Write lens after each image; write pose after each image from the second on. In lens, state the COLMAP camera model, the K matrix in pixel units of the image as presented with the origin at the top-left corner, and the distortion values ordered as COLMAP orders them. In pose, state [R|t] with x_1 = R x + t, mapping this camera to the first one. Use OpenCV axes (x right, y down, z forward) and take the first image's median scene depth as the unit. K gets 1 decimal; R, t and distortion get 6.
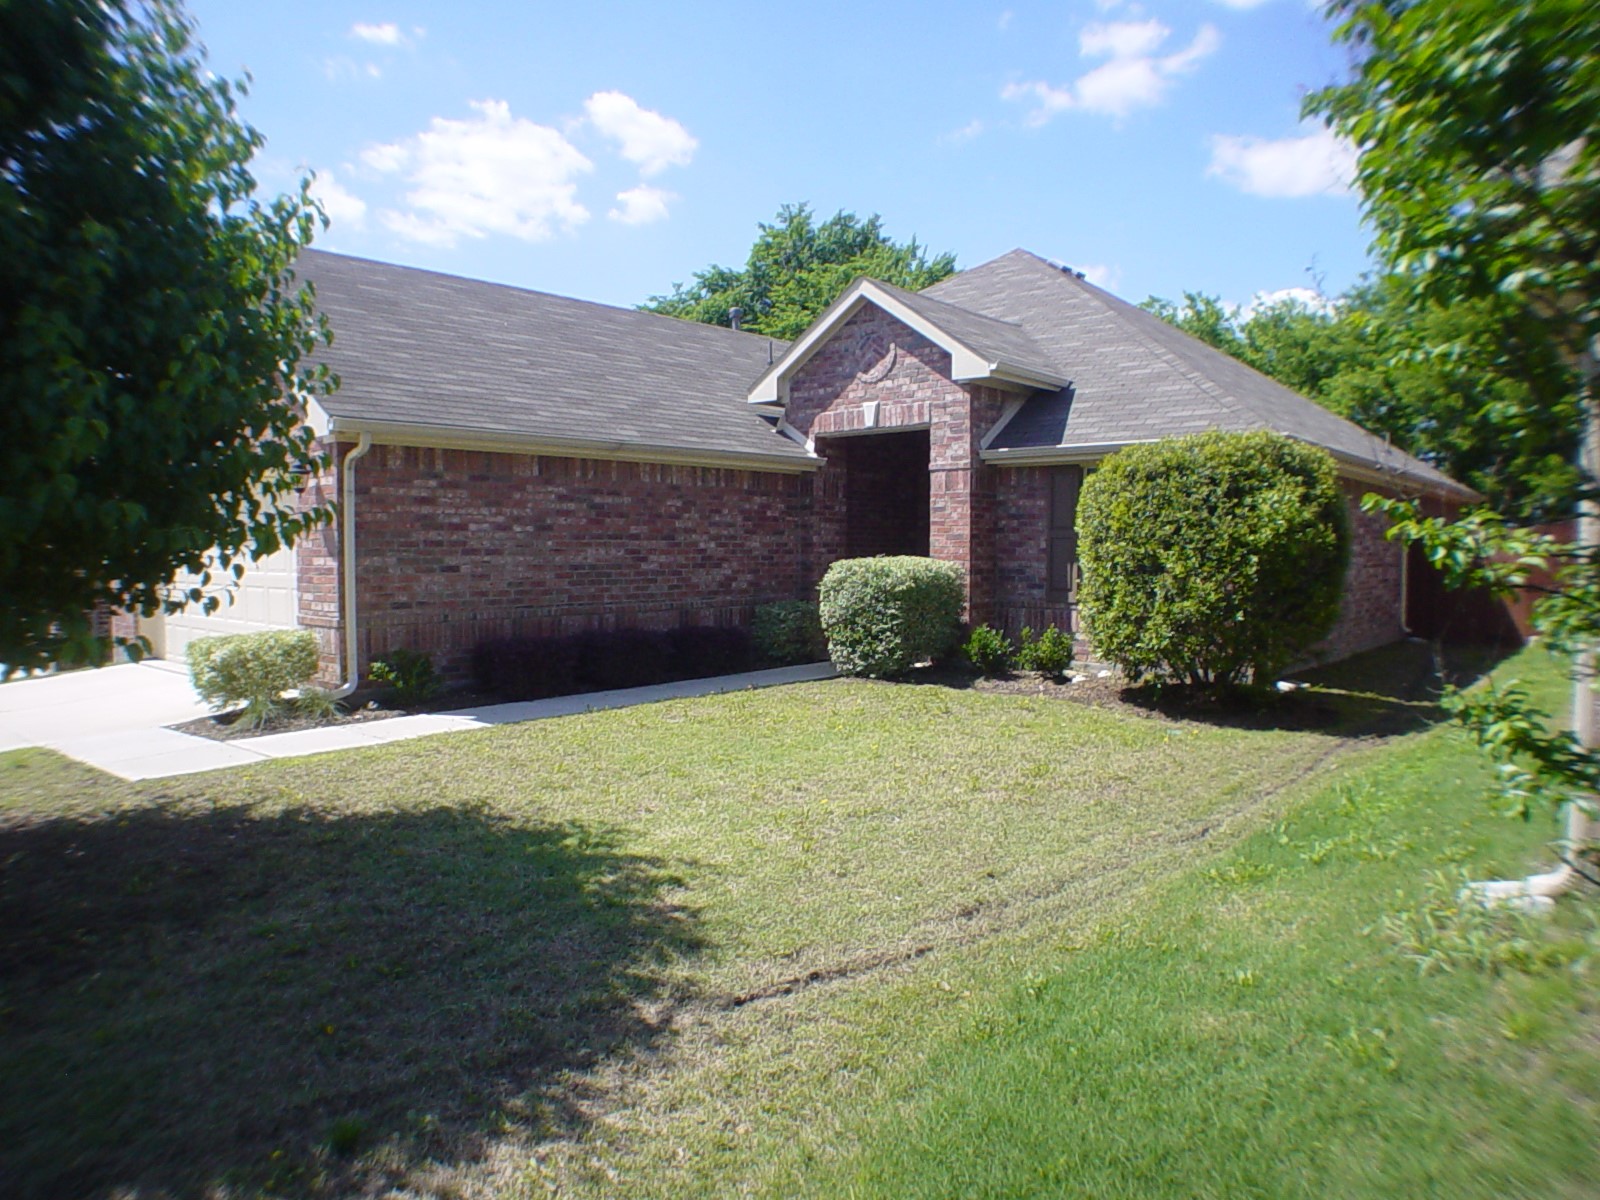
lens RADIAL K [[1100.4, 0, 800.0], [0, 1100.4, 599.9], [0, 0, 1]] dist [-0.165783, 0.074398]
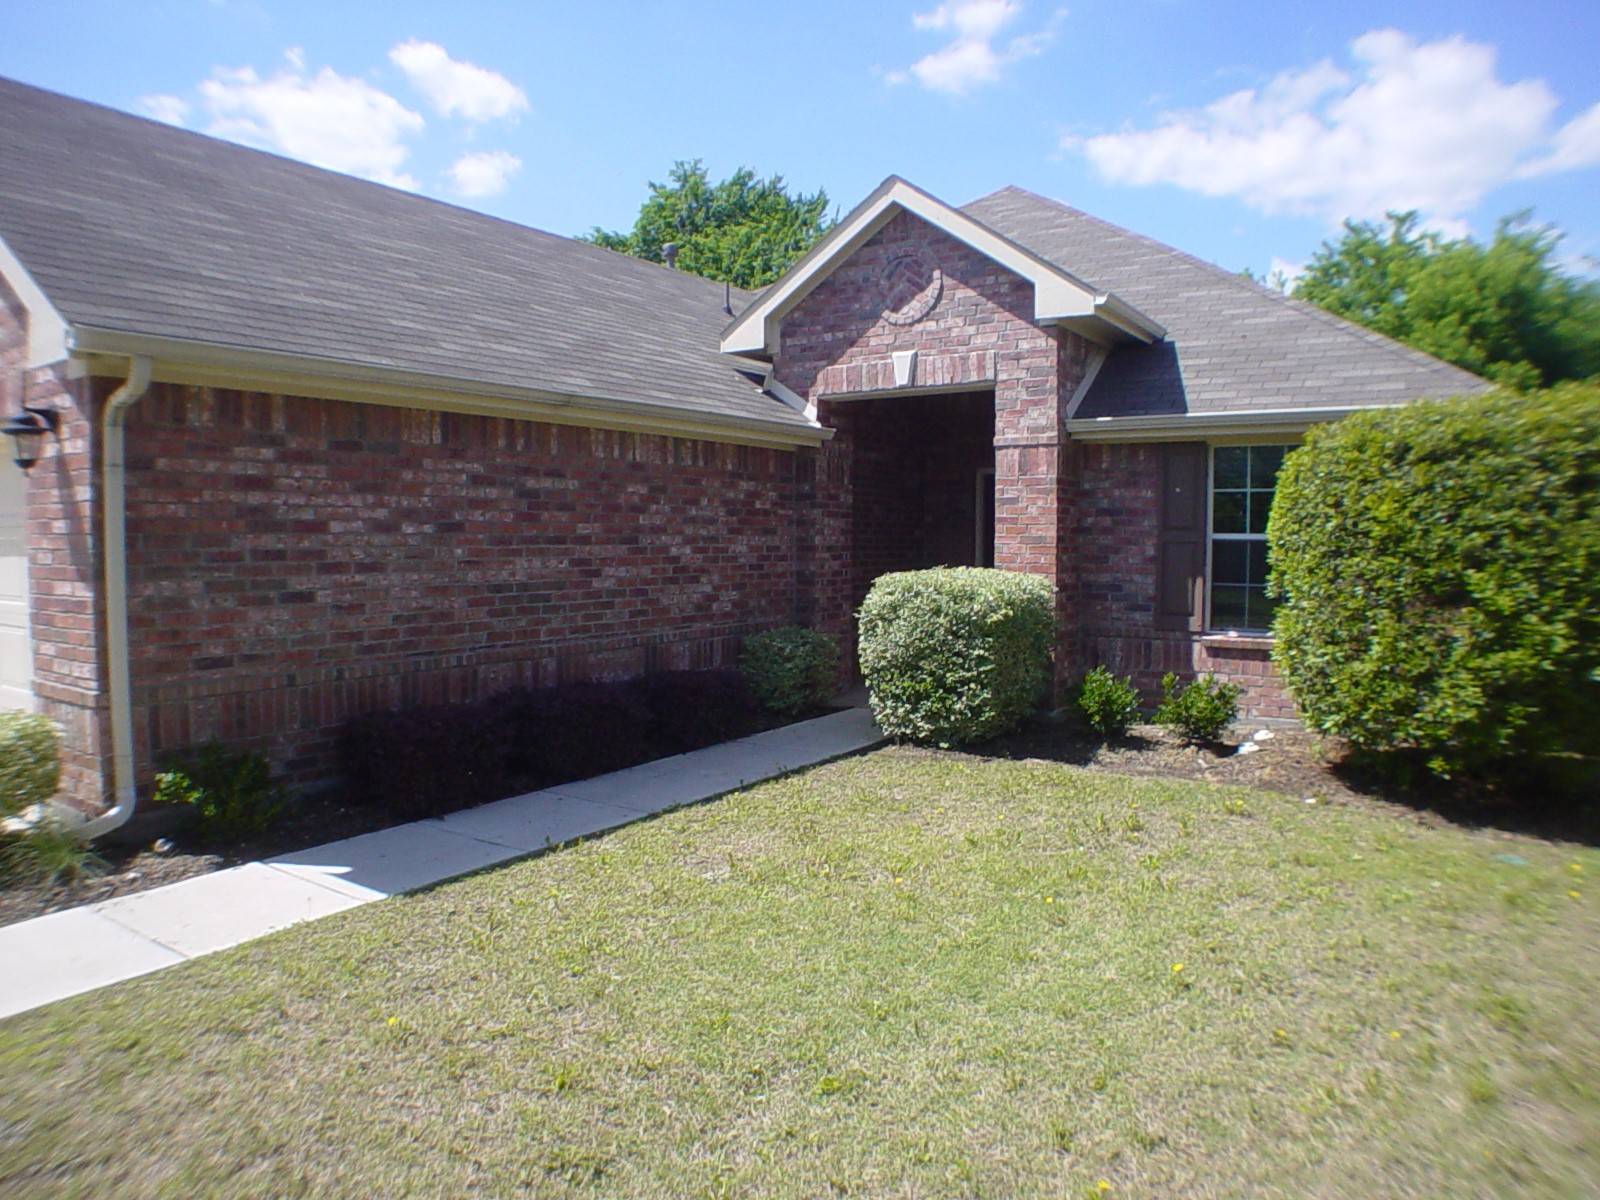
lens RADIAL K [[1100.4, 0, 793.7], [0, 1100.4, 598.8], [0, 0, 1]] dist [-0.165783, 0.074398]
pose [[0.992484, -0.004680, 0.122286, -0.104559], [0.003587, 0.999952, 0.009160, -0.027200], [-0.122323, -0.008653, 0.992453, 0.323911]]
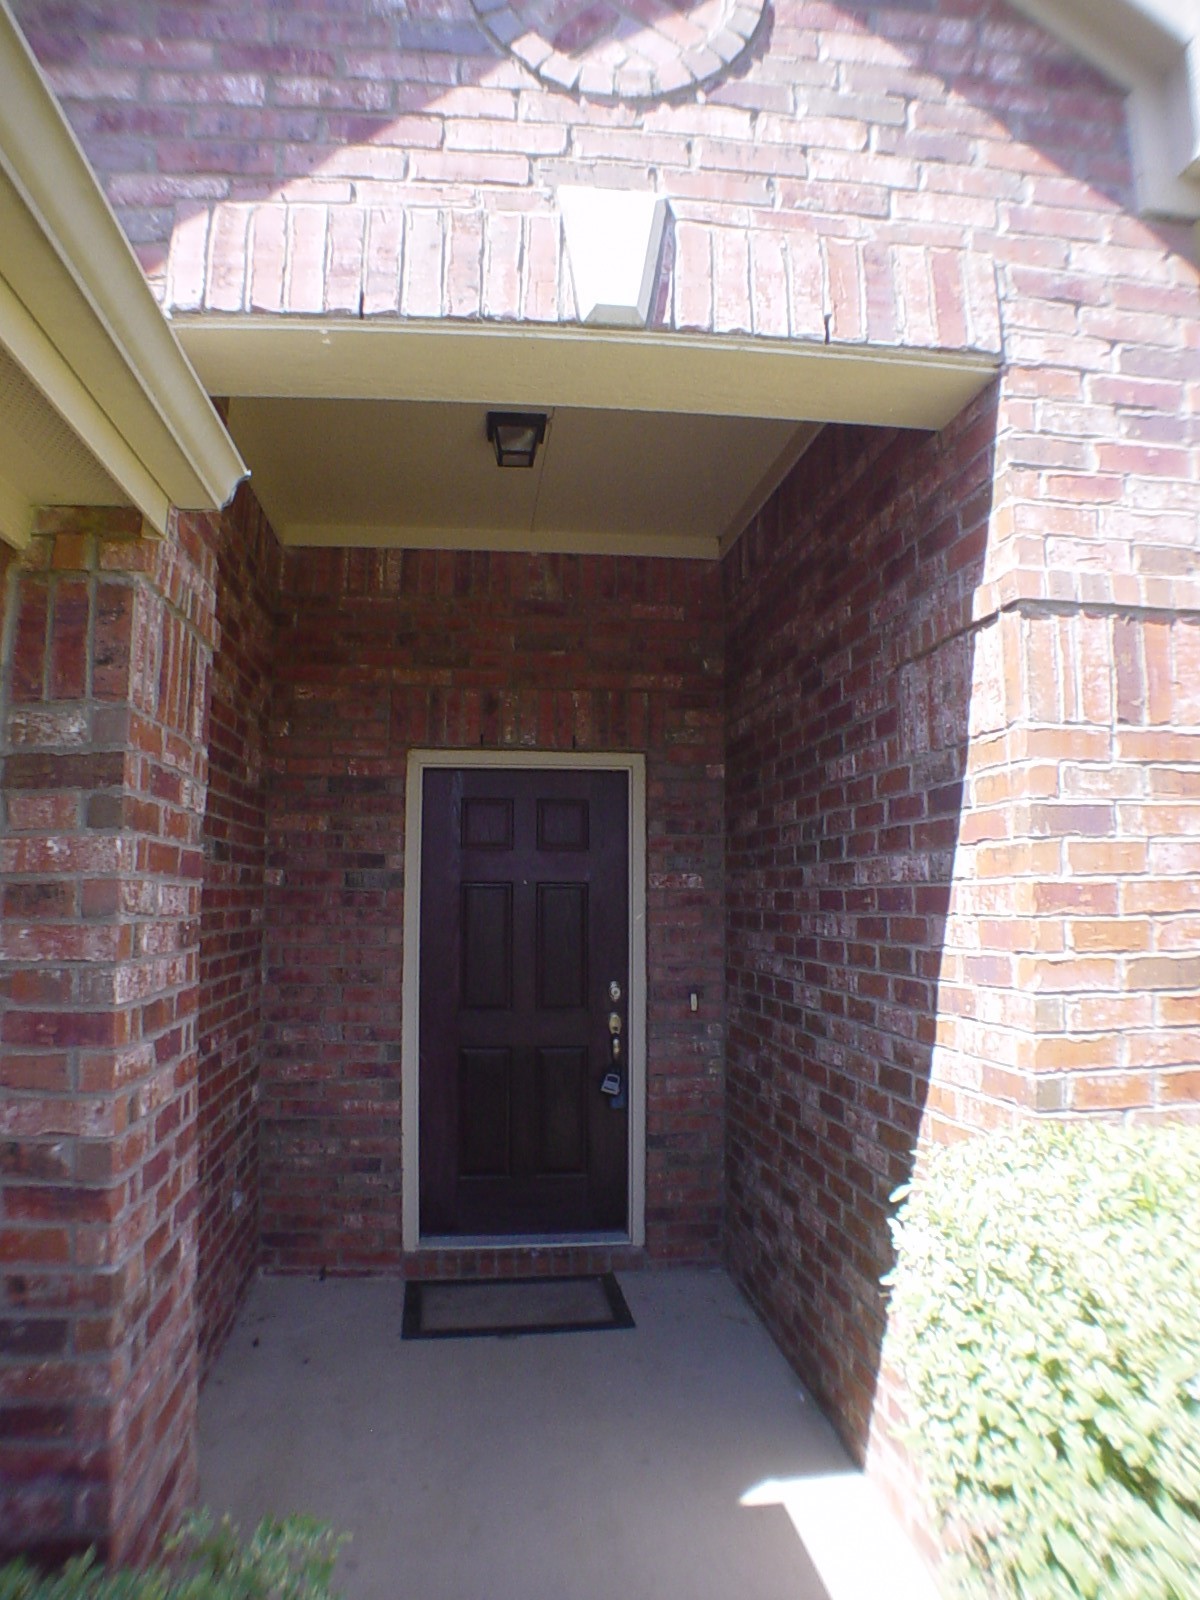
lens RADIAL K [[1100.4, 0, 609.2], [0, 1100.4, 775.9], [0, 0, 1]] dist [-0.165783, 0.074398]
pose [[0.672738, 0.082902, 0.735222, -0.056092], [0.029986, 0.989832, -0.139048, -0.071007], [-0.739273, 0.115589, 0.663411, 0.984302]]
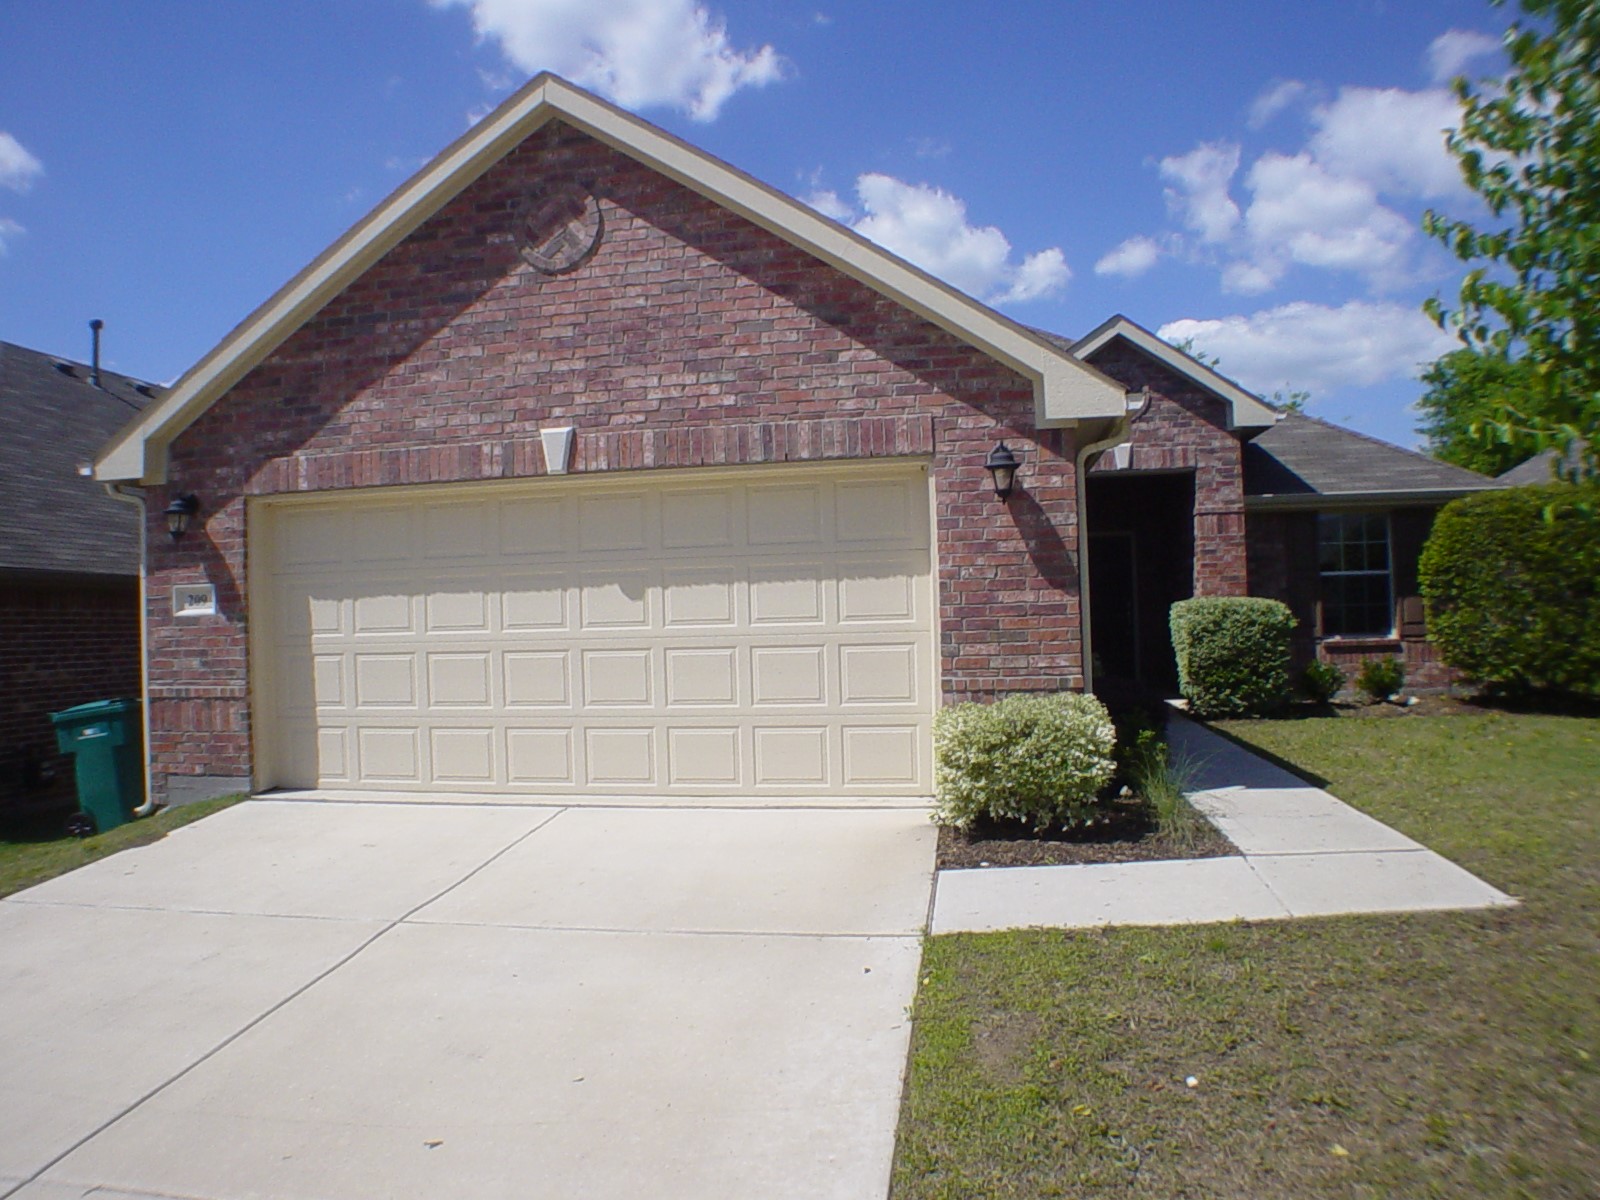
lens RADIAL K [[1100.4, 0, 799.1], [0, 1100.4, 604.4], [0, 0, 1]] dist [-0.165783, 0.074398]
pose [[0.853391, -0.016015, 0.521025, -0.753194], [0.051586, 0.997216, -0.053842, 0.000002], [-0.518712, 0.072826, 0.851842, 0.367585]]
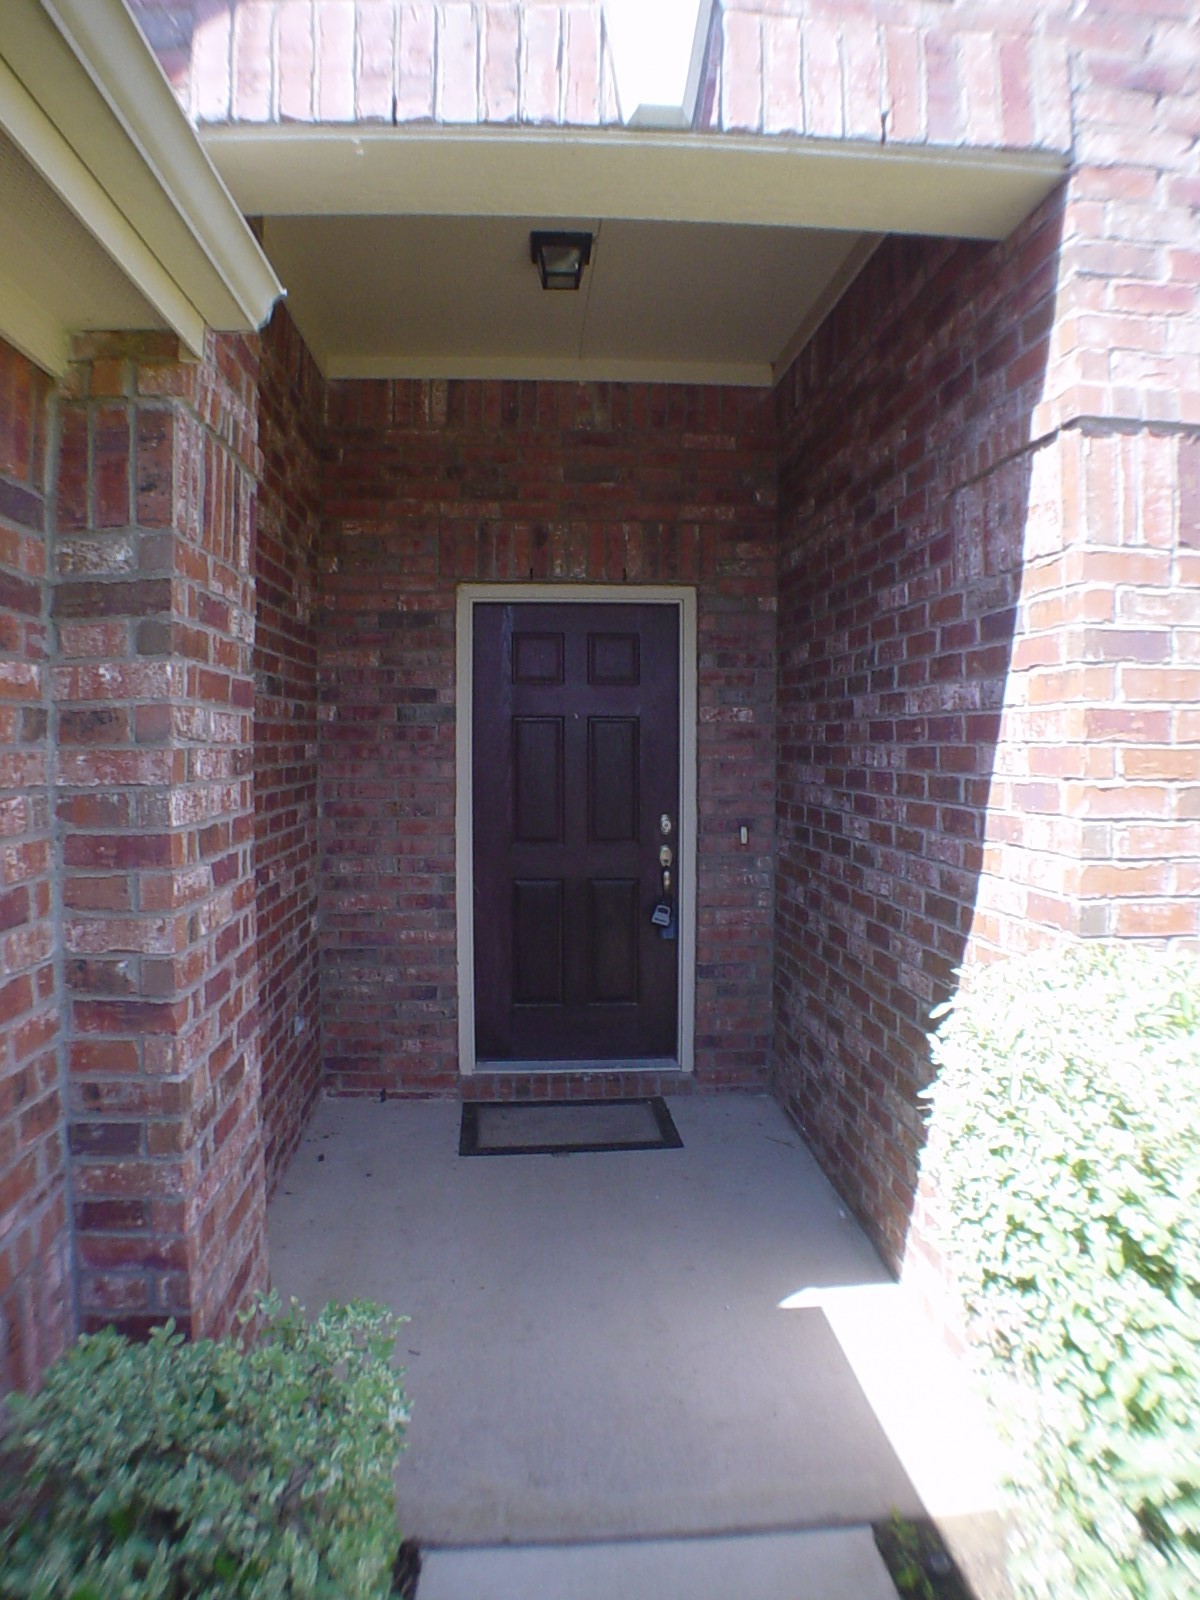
lens RADIAL K [[1100.4, 0, 613.4], [0, 1100.4, 785.4], [0, 0, 1]] dist [-0.165783, 0.074398]
pose [[0.707427, -0.021835, 0.706449, -0.054709], [0.028969, 0.999579, 0.001885, -0.066003], [-0.706192, 0.019132, 0.707762, 0.983449]]
